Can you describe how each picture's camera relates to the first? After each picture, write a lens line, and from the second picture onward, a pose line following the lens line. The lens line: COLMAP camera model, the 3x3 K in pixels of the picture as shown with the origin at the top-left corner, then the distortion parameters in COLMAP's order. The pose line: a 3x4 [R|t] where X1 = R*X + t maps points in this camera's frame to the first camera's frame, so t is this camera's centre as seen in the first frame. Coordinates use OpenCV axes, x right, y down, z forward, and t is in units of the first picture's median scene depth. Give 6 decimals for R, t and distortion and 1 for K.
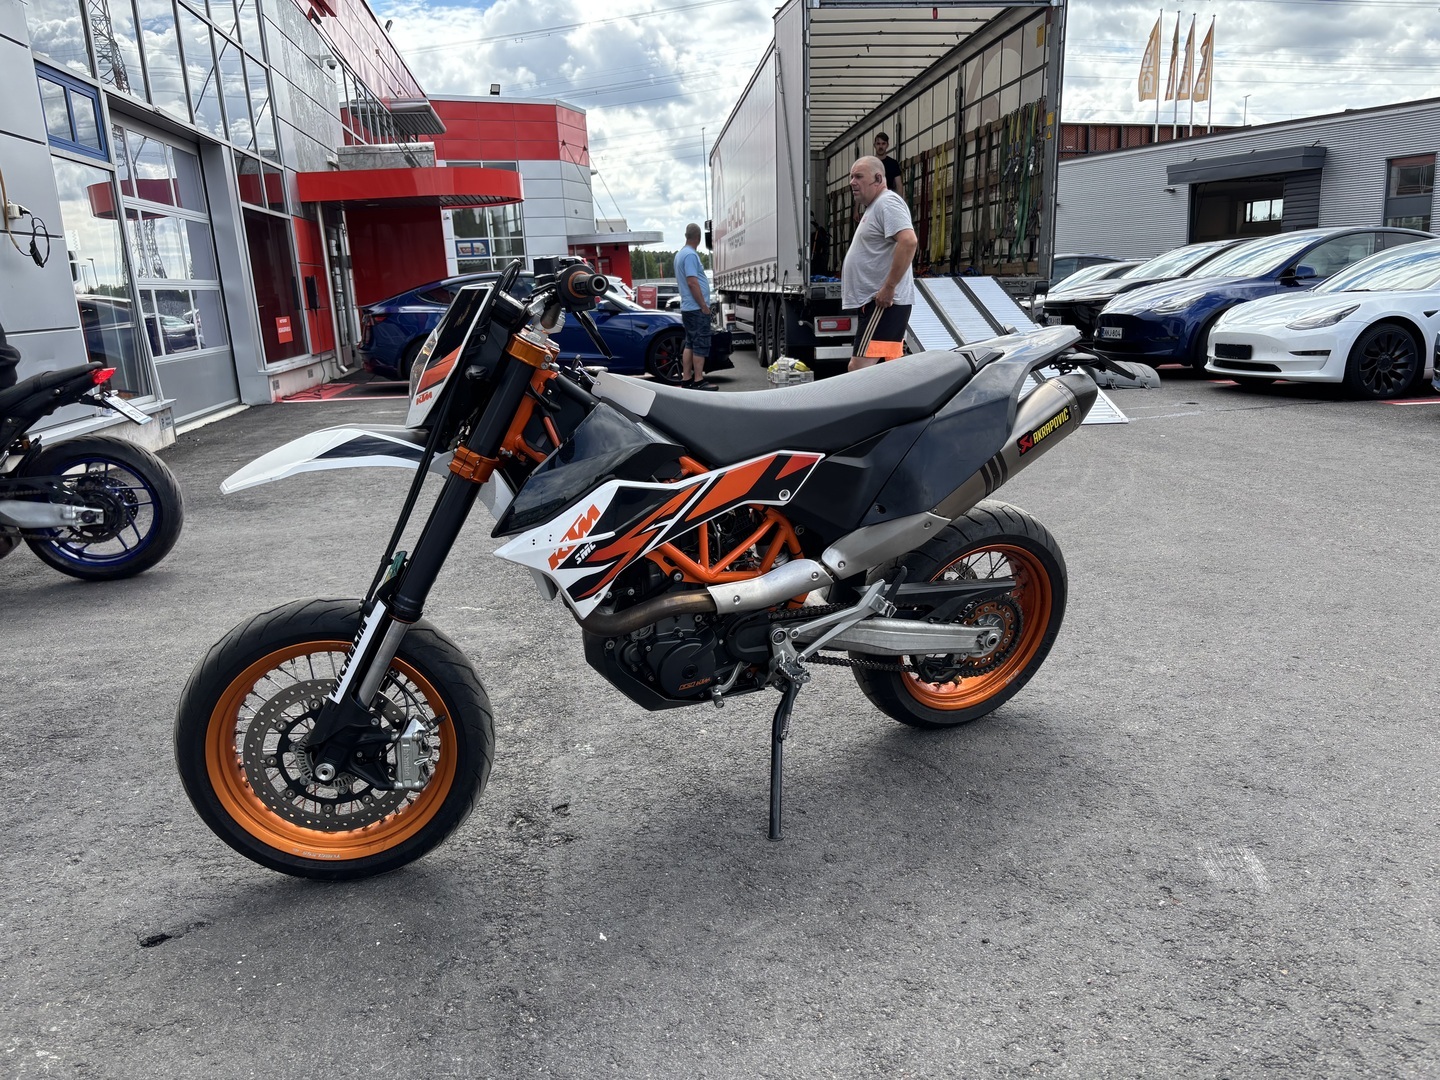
lens RADIAL K [[1126.3, 0, 720.0], [0, 1126.3, 540.0], [0, 0, 1]] dist [0.002306, -0.005343]
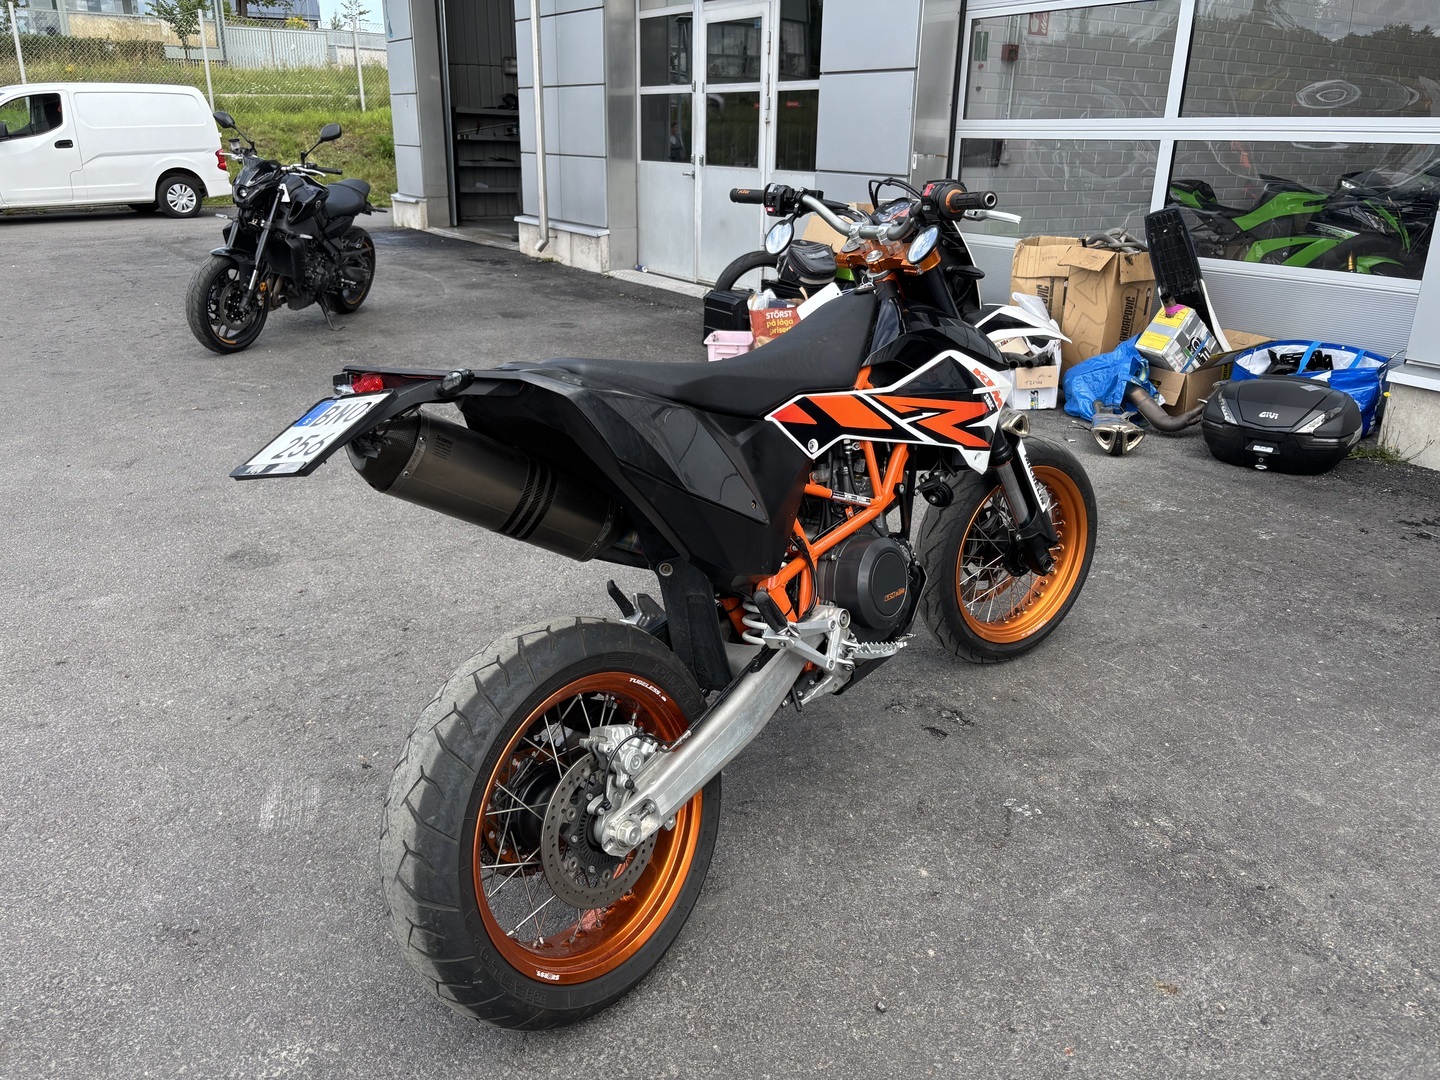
lens RADIAL K [[1092.1, 0, 725.8], [0, 1092.1, 532.4], [0, 0, 1]] dist [0.037864, -0.043075]
pose [[-0.919221, 0.170985, -0.354679, 0.383985], [-0.055799, 0.835129, 0.547216, -0.481746], [0.389768, 0.522803, -0.758128, 1.730902]]
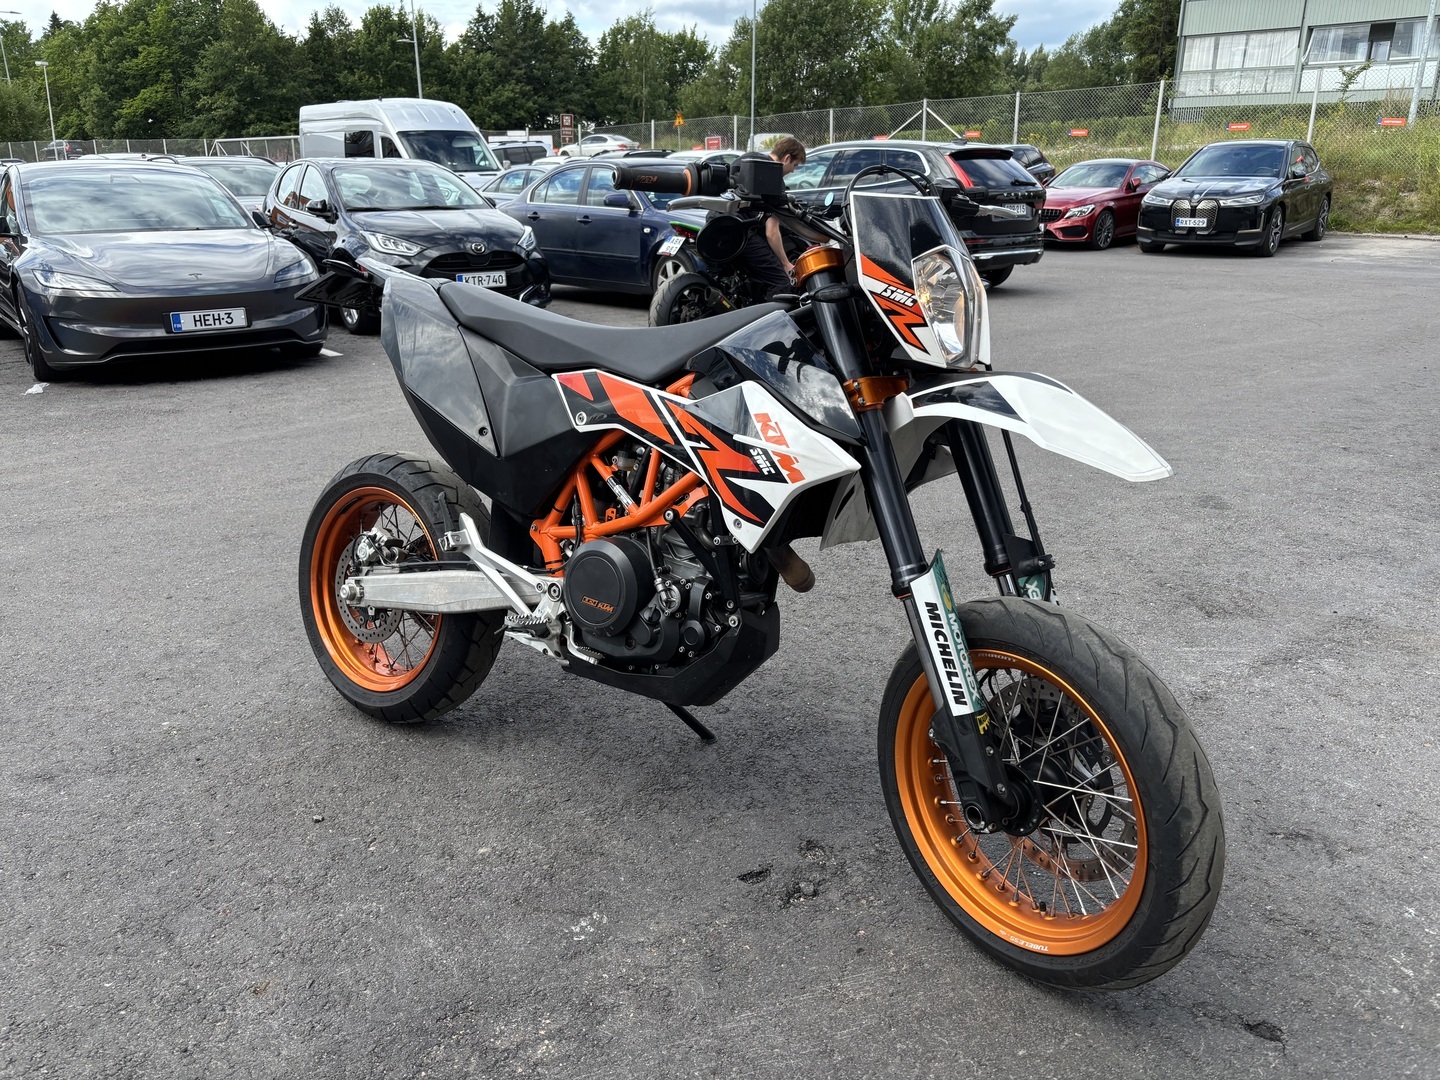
lens RADIAL K [[1088.6, 0, 720.0], [0, 1088.6, 540.0], [0, 0, 1]] dist [0.051929, -0.054563]
pose [[-0.453608, -0.241198, 0.857941, -0.806492], [0.219377, 0.902837, 0.369808, -0.287458], [-0.863779, 0.355961, -0.356621, 1.328288]]
